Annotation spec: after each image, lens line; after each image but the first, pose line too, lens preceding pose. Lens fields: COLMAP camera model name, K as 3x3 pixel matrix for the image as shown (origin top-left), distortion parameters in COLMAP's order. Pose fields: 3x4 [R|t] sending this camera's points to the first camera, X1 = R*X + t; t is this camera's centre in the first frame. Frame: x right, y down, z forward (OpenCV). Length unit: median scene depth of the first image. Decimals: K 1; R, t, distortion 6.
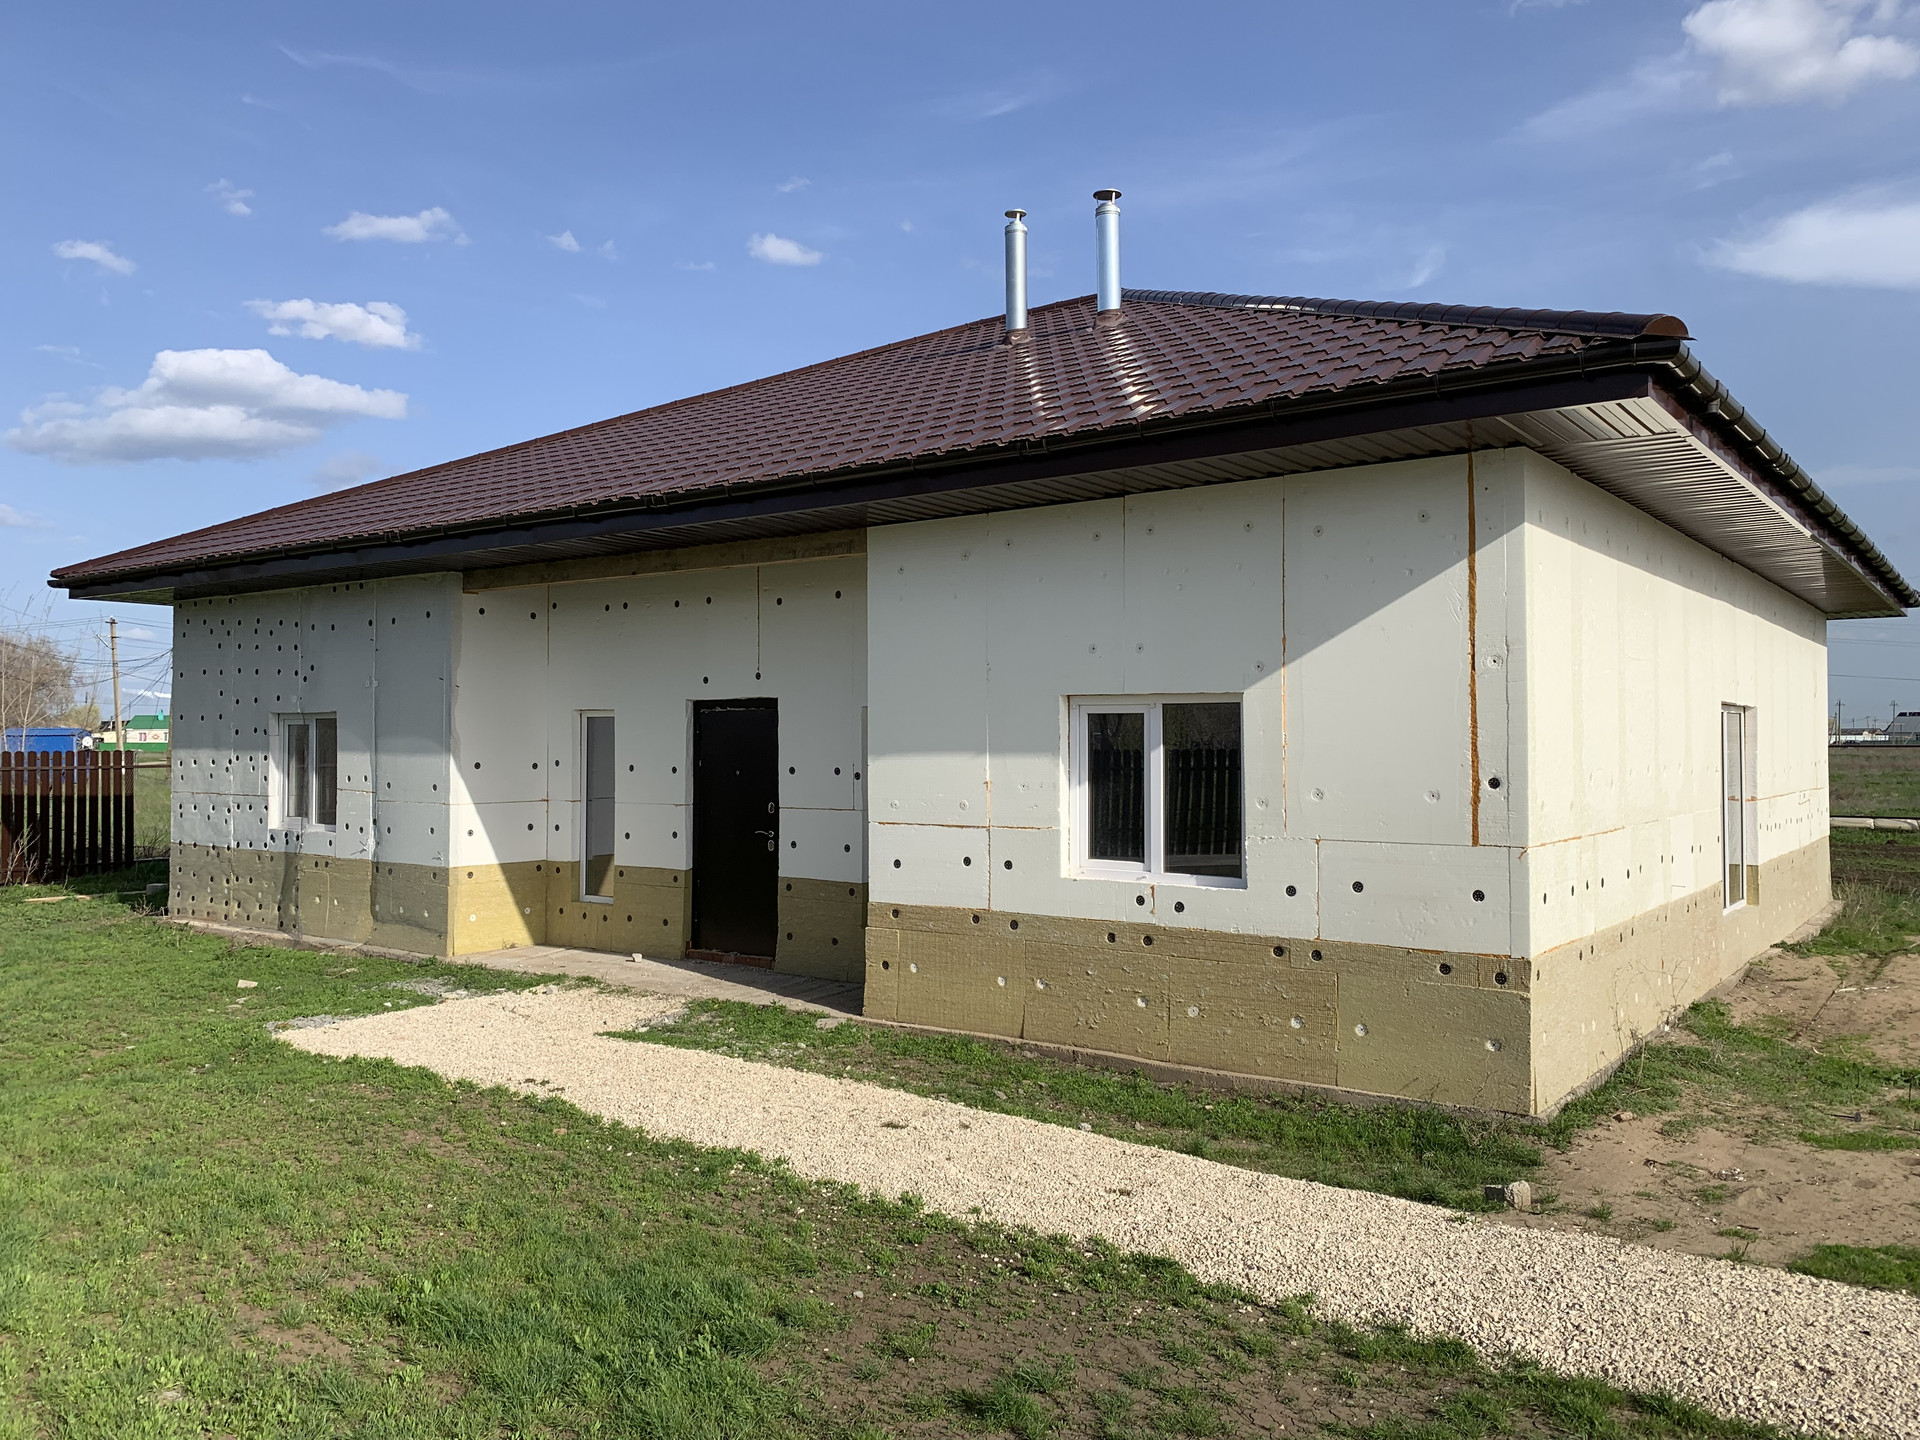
lens RADIAL K [[1476.9, 0, 955.1], [0, 1476.9, 700.0], [0, 0, 1]] dist [0.038058, -0.033599]
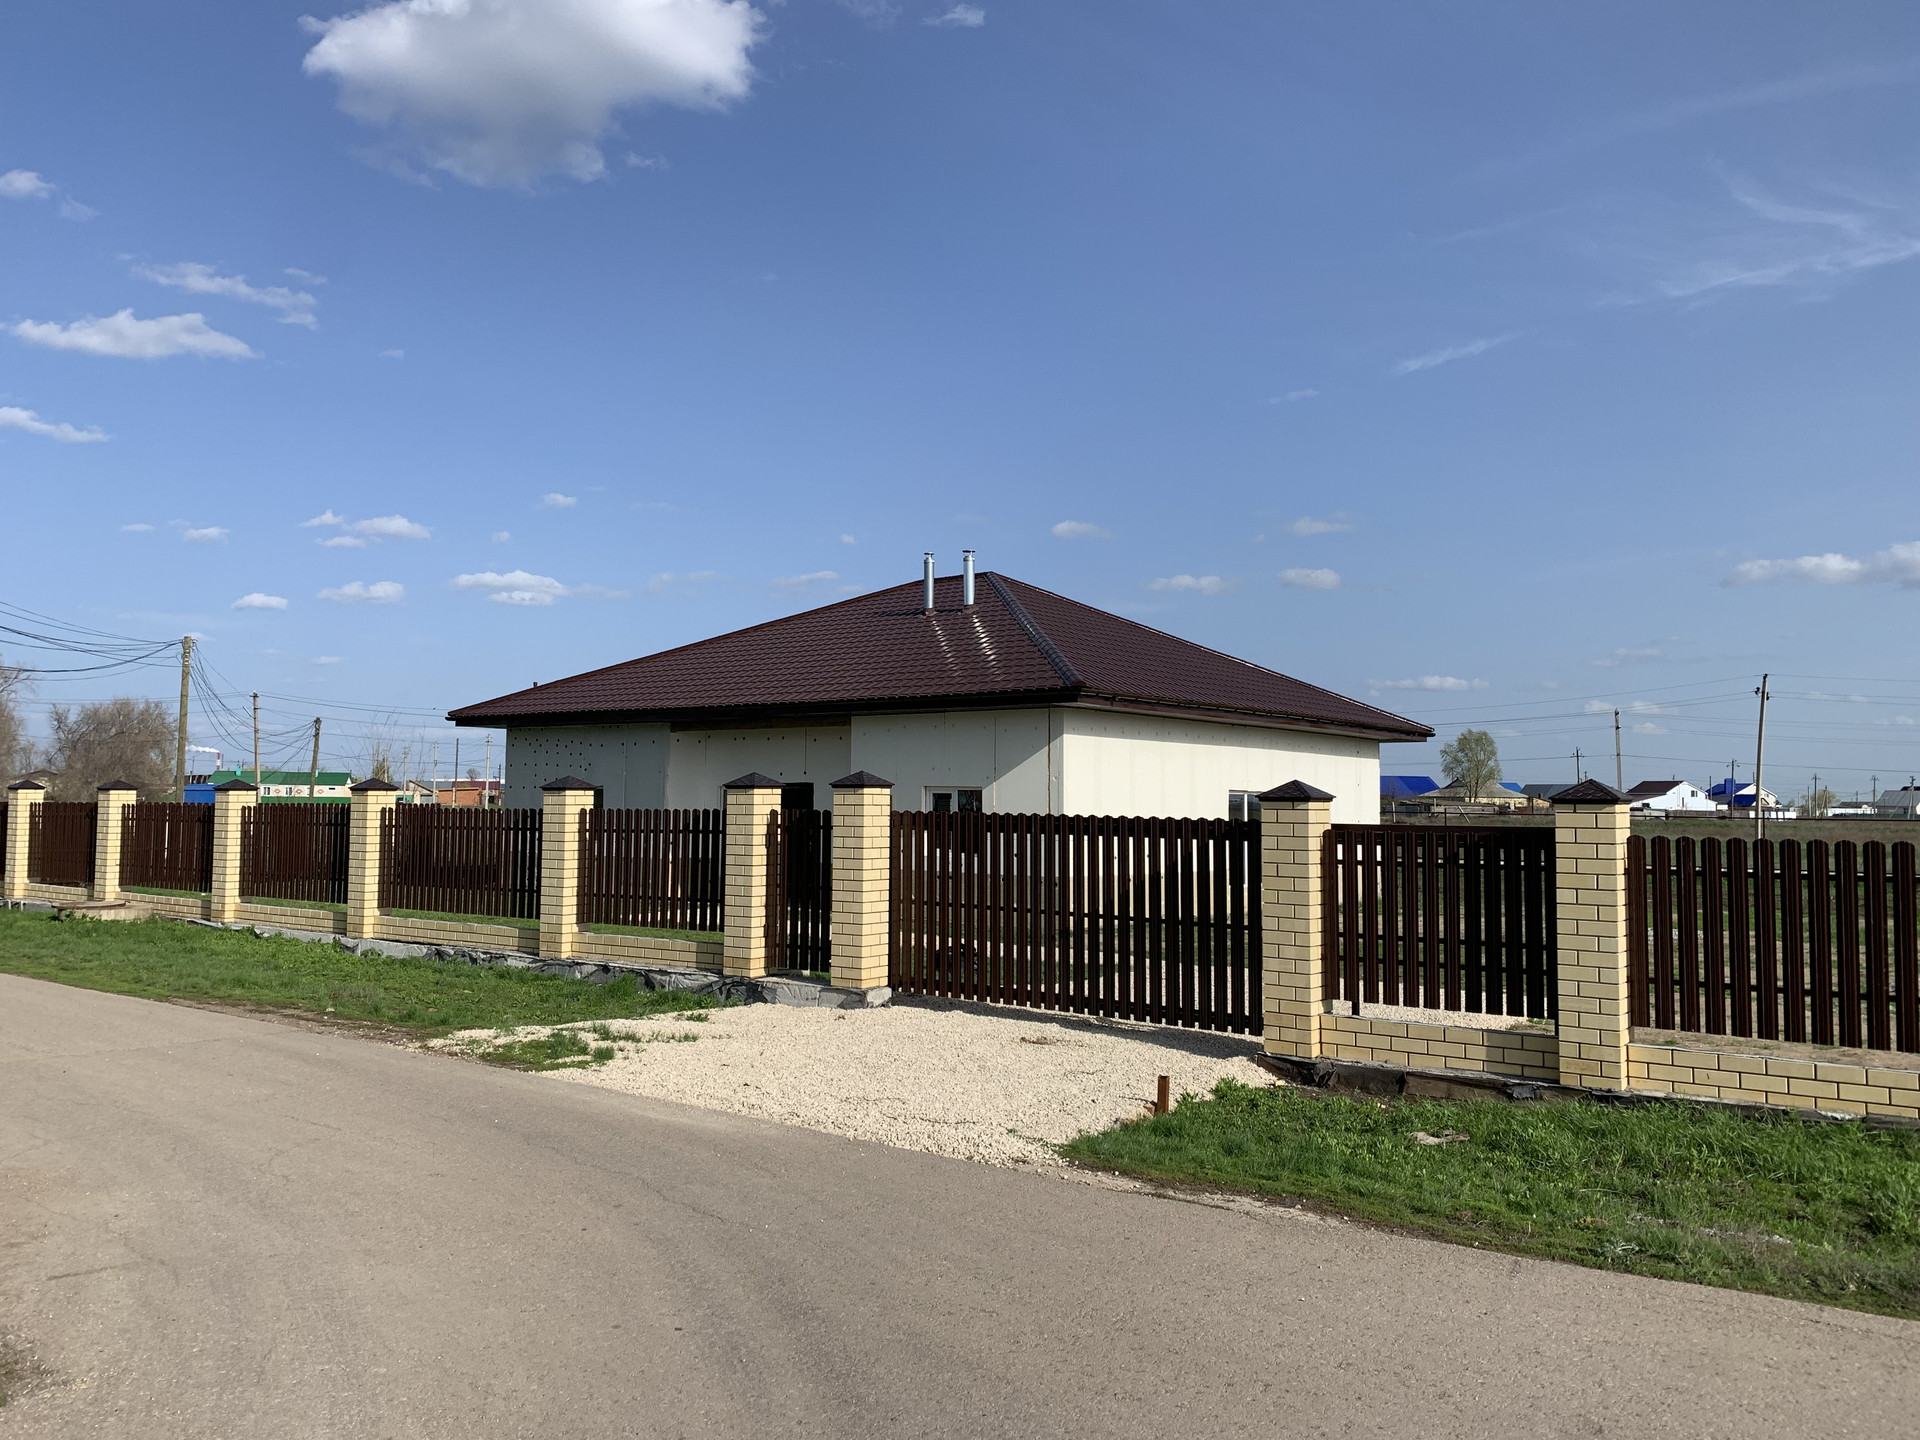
lens RADIAL K [[1476.9, 0, 955.1], [0, 1476.9, 700.0], [0, 0, 1]] dist [0.038058, -0.033599]
pose [[0.999847, 0.011343, -0.013324, 0.038457], [-0.011887, 0.999066, -0.041534, -0.011550], [0.012840, 0.041686, 0.999048, -0.390371]]
